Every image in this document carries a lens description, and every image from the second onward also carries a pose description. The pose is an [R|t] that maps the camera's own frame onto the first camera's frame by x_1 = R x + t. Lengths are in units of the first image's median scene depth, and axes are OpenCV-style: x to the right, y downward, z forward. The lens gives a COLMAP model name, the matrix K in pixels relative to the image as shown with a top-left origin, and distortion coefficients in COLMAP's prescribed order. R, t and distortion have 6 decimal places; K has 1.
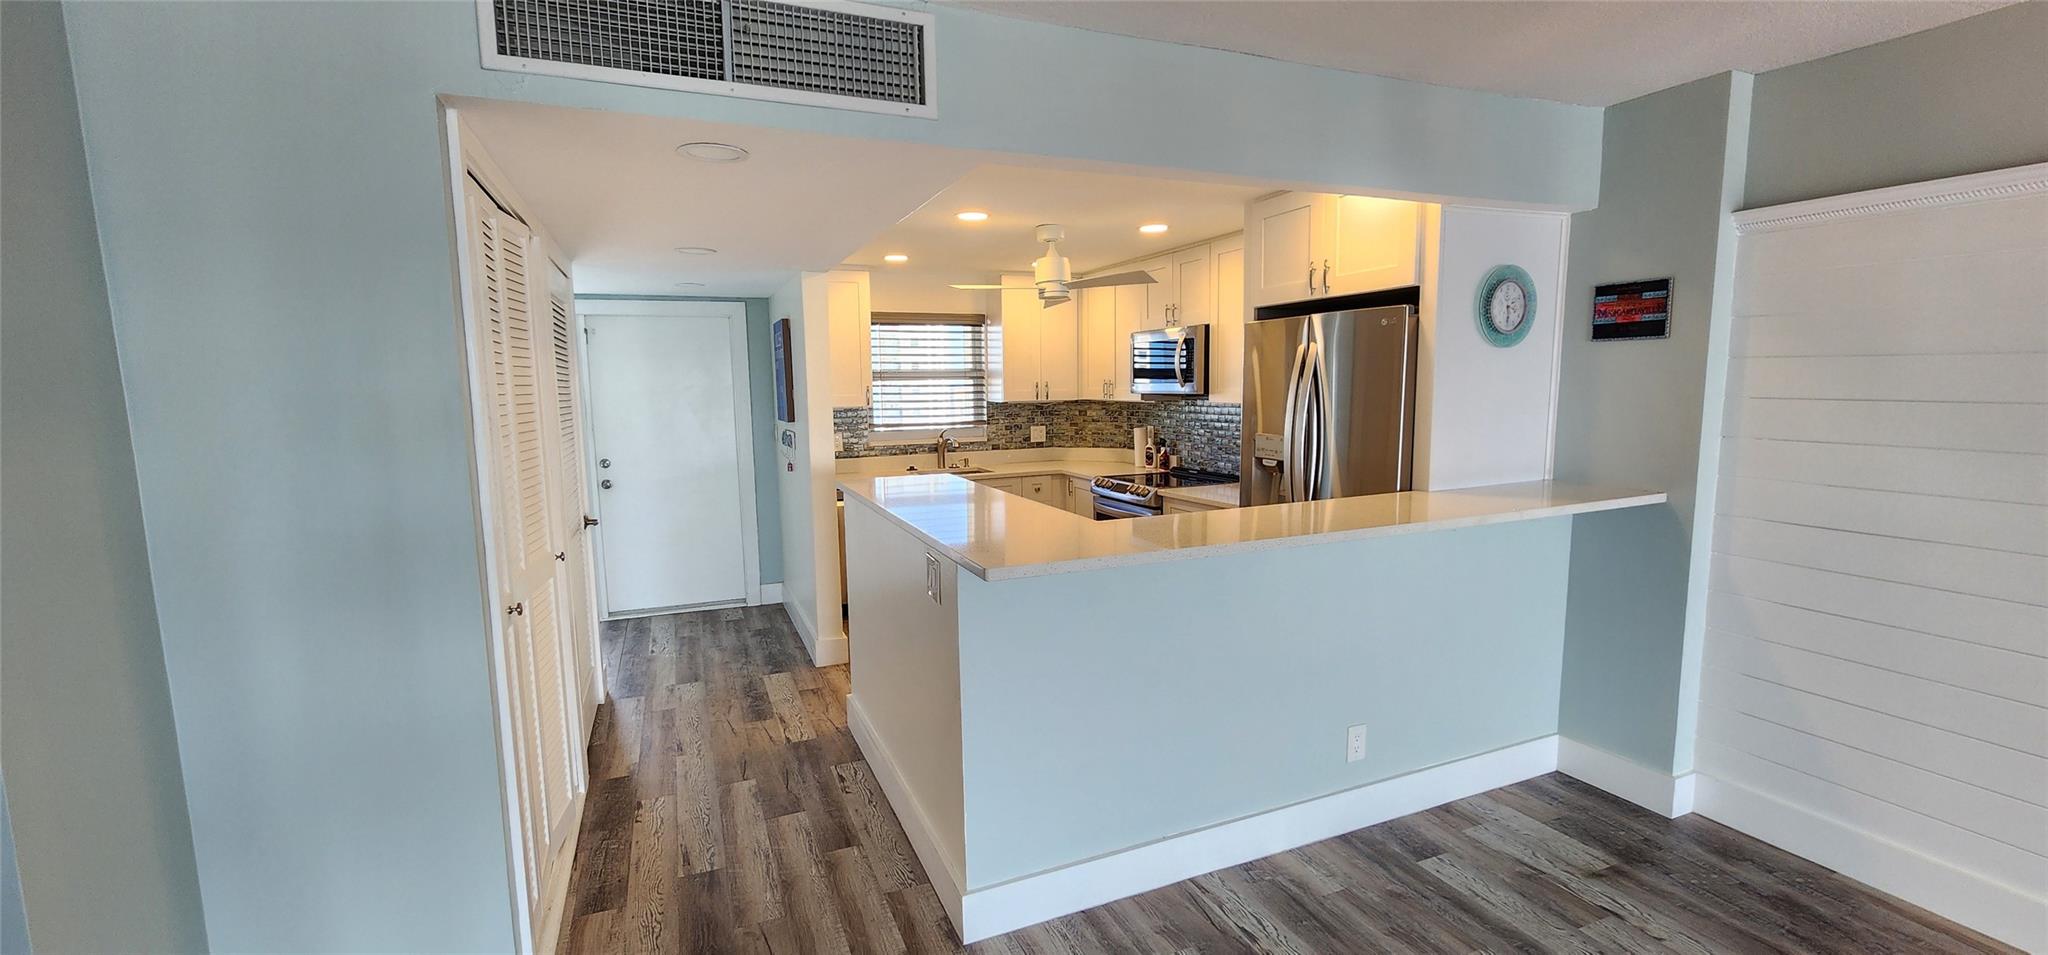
lens RADIAL K [[831.4, 0, 1032.6], [0, 831.4, 489.4], [0, 0, 1]] dist [-0.000525, -0.000035]
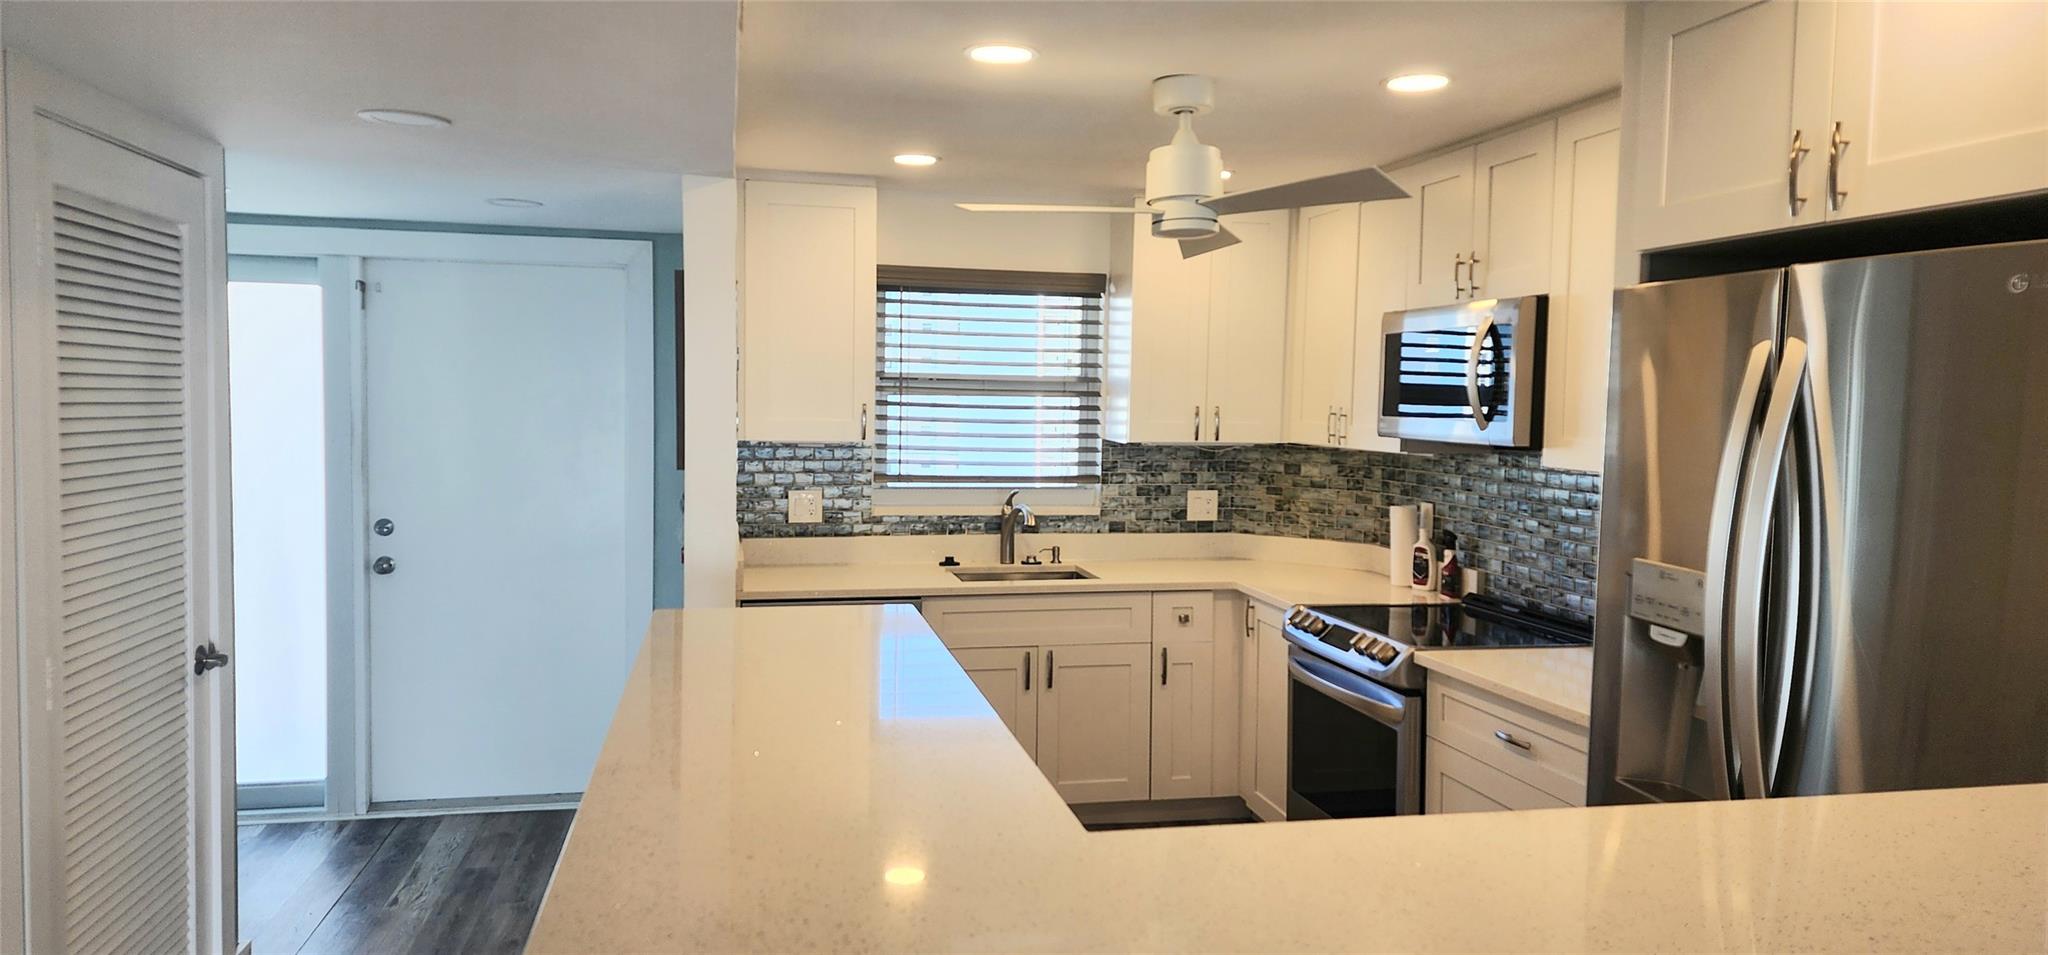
lens RADIAL K [[1345.2, 0, 1024.0], [0, 1345.2, 477.5], [0, 0, 1]] dist [0.146174, -0.182526]
pose [[0.980274, 0.044403, -0.192591, 0.065631], [-0.057014, 0.996542, -0.060437, -0.030762], [0.189242, 0.070225, 0.979416, 0.178716]]
